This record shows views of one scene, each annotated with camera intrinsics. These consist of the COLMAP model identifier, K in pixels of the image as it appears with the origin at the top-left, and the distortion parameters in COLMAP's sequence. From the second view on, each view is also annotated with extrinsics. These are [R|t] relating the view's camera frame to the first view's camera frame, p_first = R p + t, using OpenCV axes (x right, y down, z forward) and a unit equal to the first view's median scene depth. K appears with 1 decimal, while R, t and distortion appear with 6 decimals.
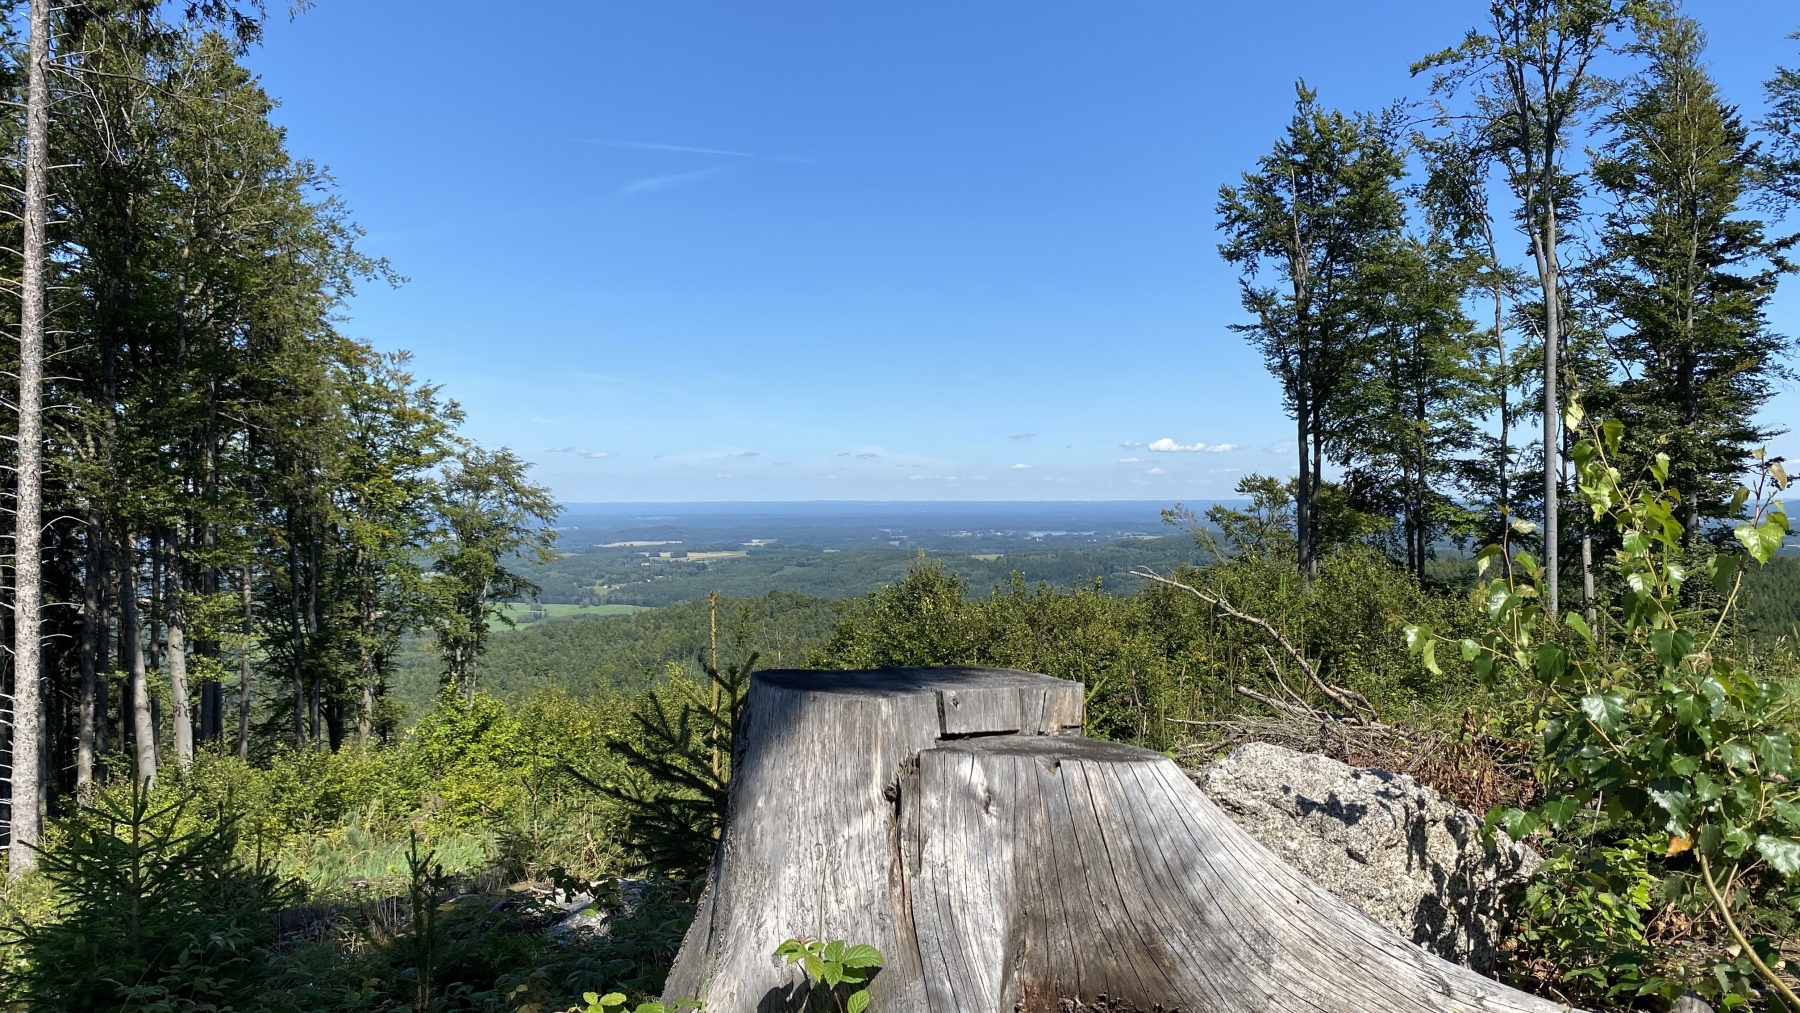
lens RADIAL K [[1314.9, 0, 856.0], [0, 1314.9, 504.1], [0, 0, 1]] dist [0.136957, -0.232951]
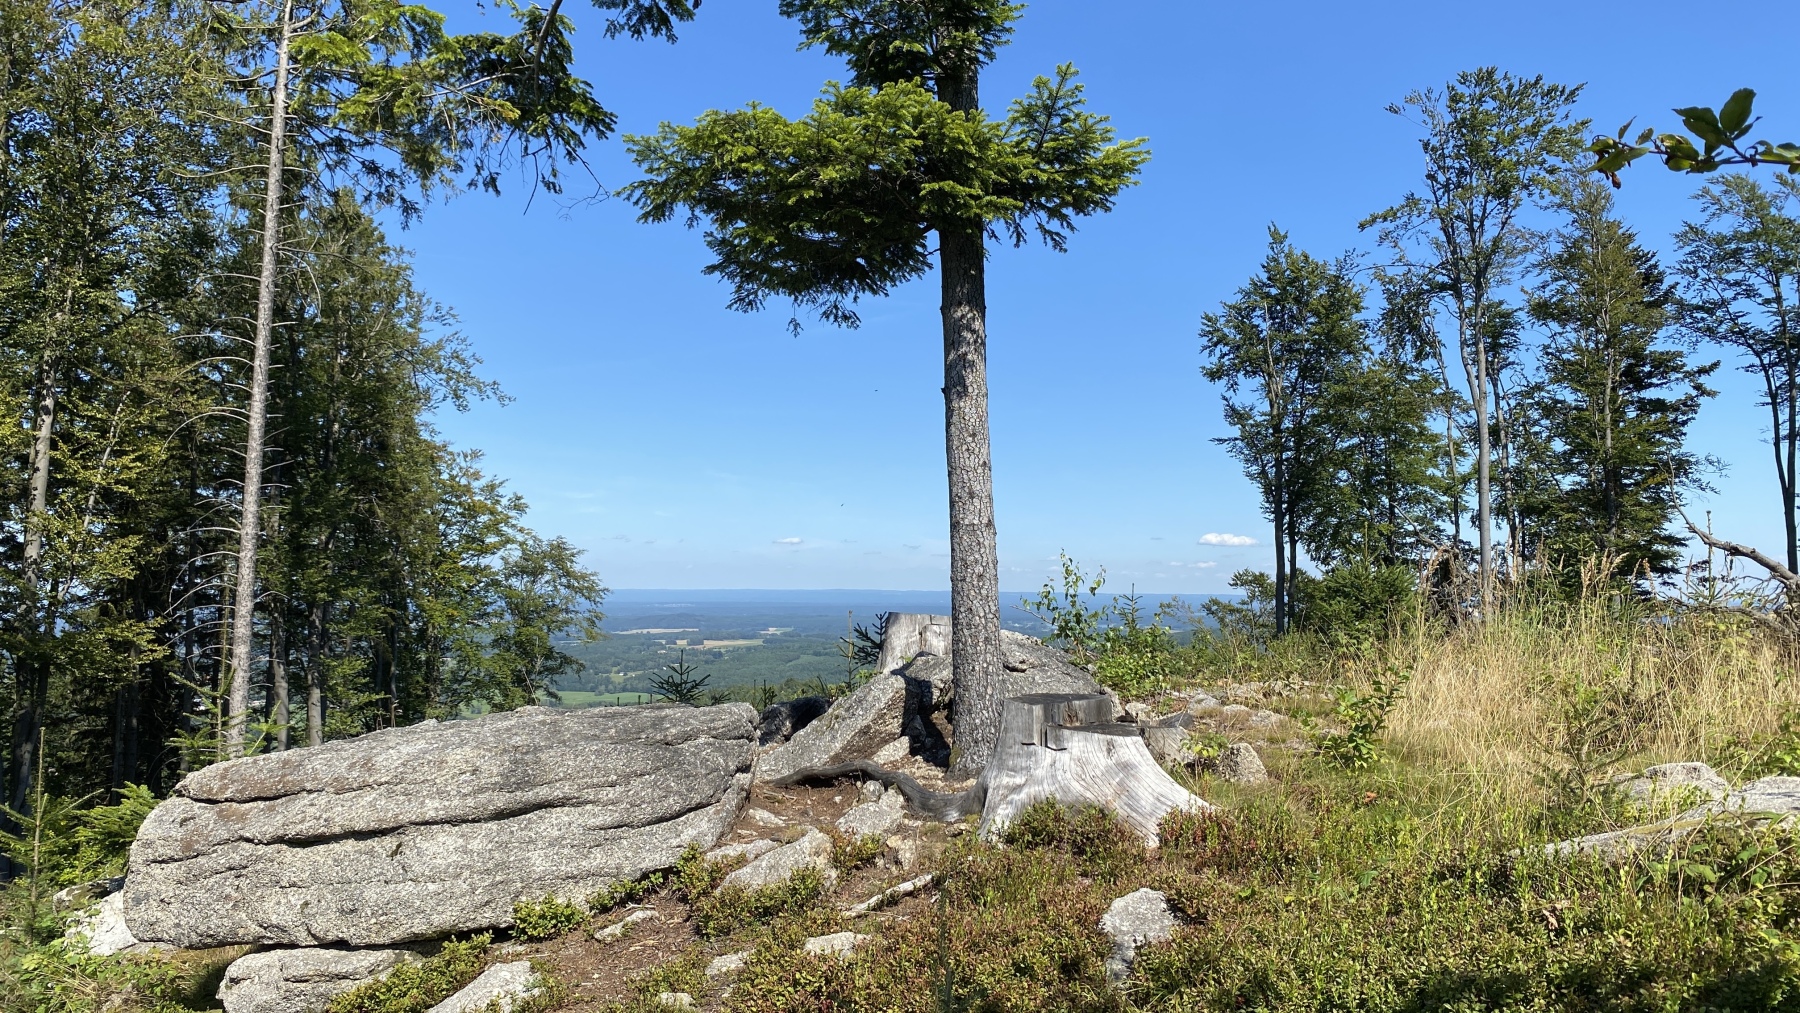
lens RADIAL K [[1314.9, 0, 856.0], [0, 1314.9, 504.1], [0, 0, 1]] dist [0.136957, -0.232951]
pose [[0.999846, 0.011322, -0.013377, -0.004423], [-0.012206, 0.997614, -0.067946, 0.002313], [0.012576, 0.068099, 0.997599, -0.104215]]
